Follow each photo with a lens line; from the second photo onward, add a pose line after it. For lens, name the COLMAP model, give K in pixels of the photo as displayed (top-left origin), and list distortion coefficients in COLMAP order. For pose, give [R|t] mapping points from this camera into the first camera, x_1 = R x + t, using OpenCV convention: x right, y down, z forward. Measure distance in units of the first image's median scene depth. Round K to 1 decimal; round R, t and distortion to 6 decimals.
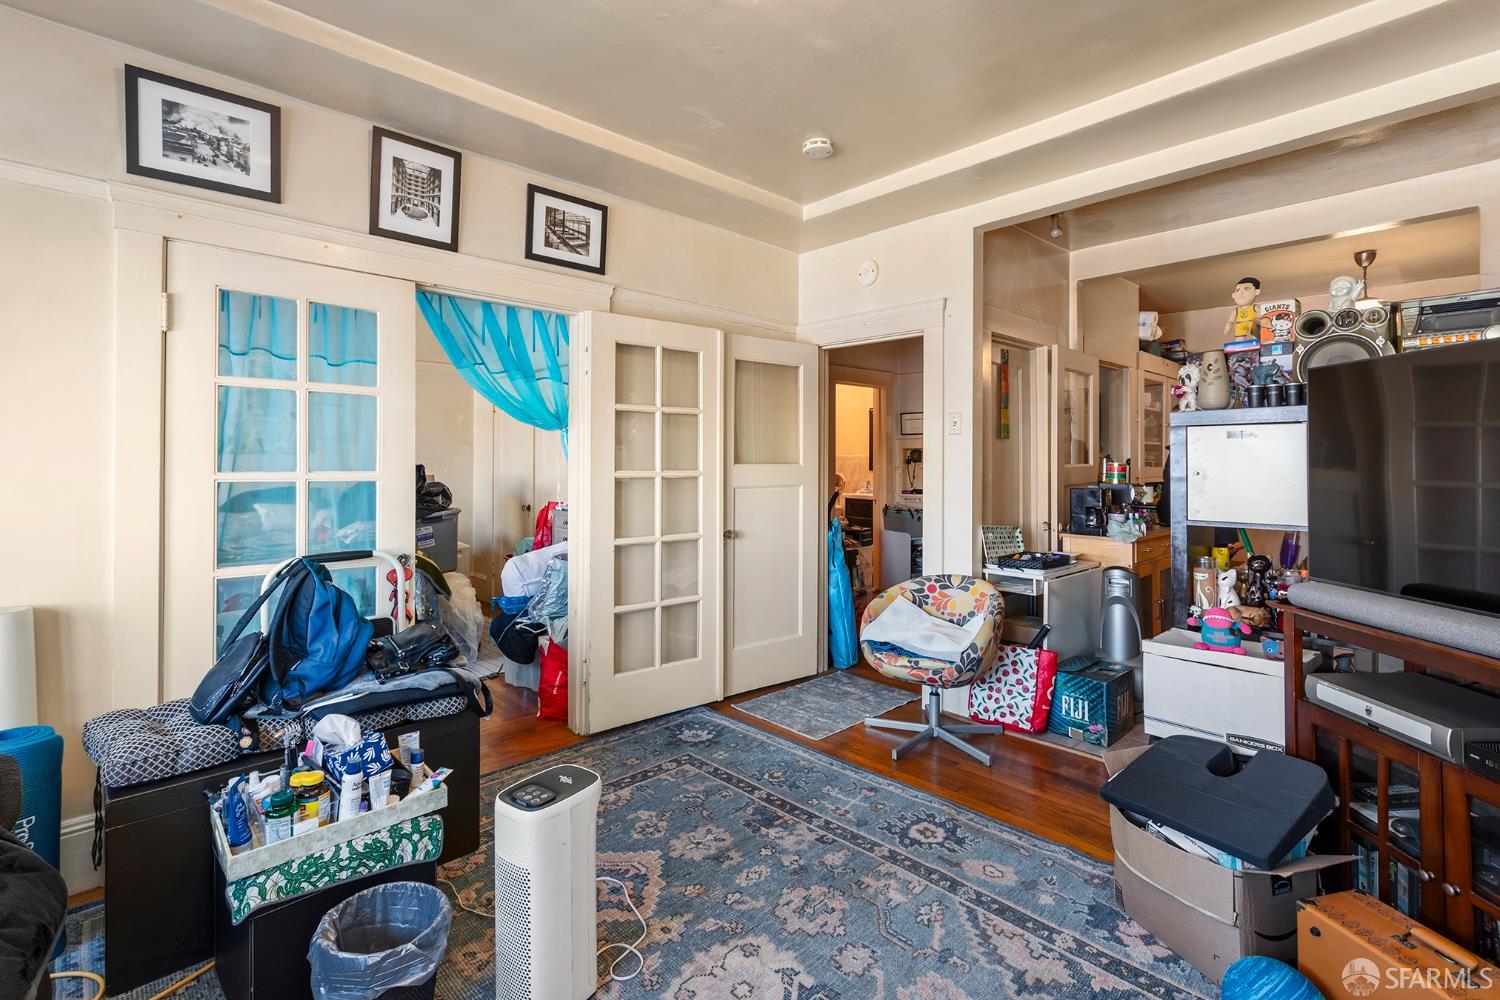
lens RADIAL K [[685.6, 0, 754.9], [0, 685.6, 463.3], [0, 0, 1]] dist [-0.000913, 0.000006]
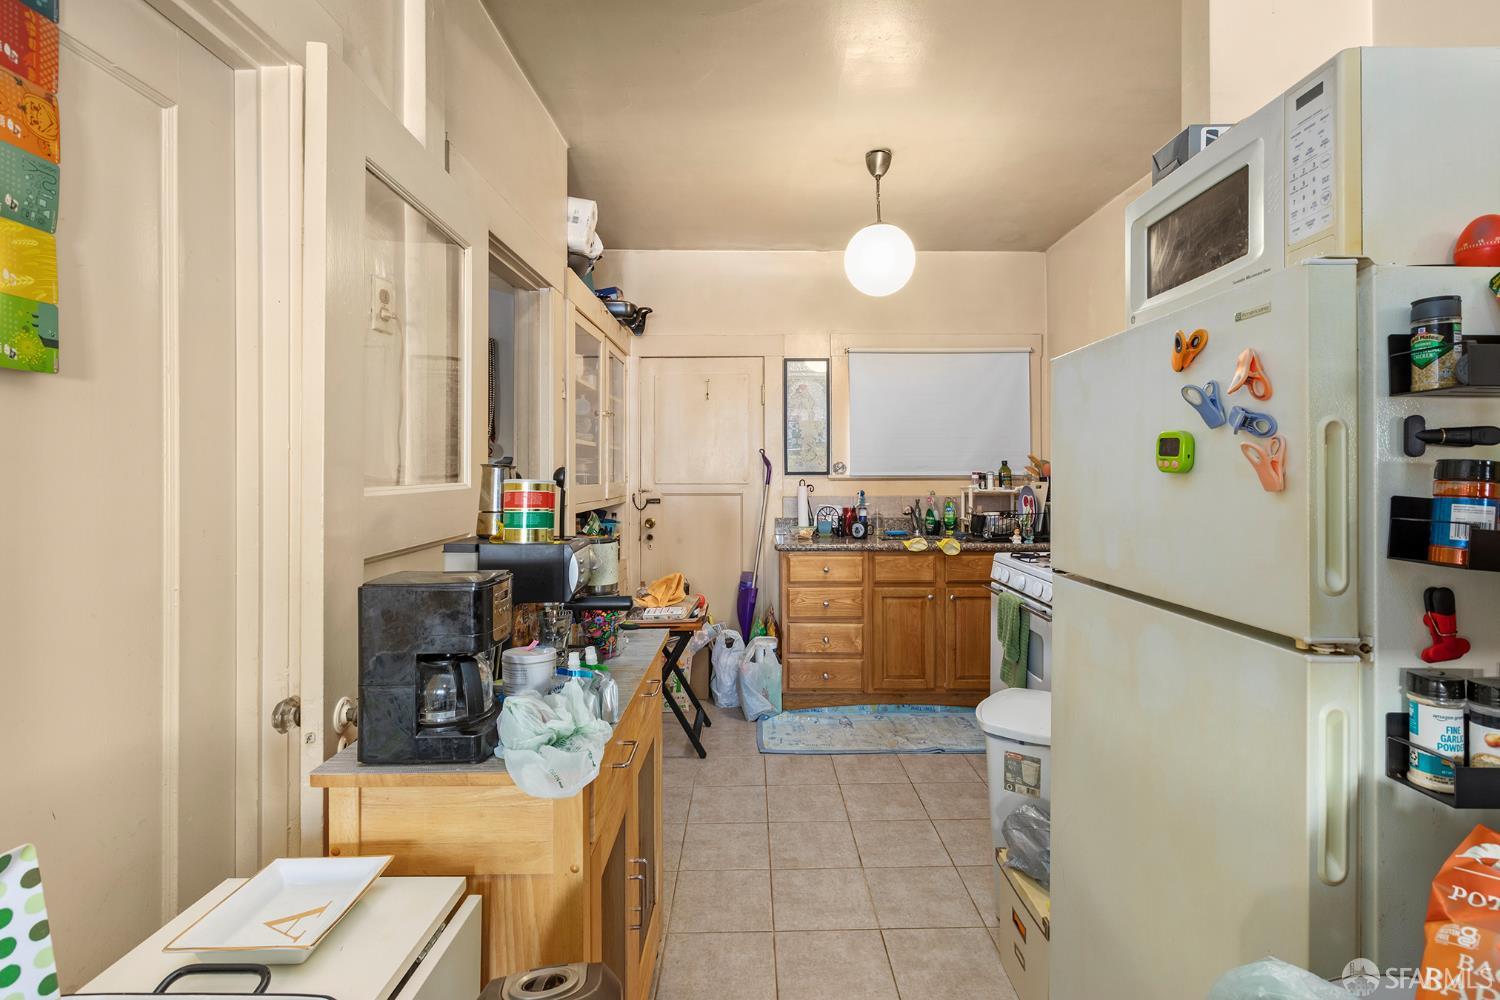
lens RADIAL K [[685.6, 0, 754.9], [0, 685.6, 463.3], [0, 0, 1]] dist [-0.000913, 0.000006]
pose [[0.695515, 0.001584, 0.718510, 0.338025], [0.007748, 0.999923, -0.009704, -0.004641], [-0.718470, 0.012316, 0.695449, 0.638143]]
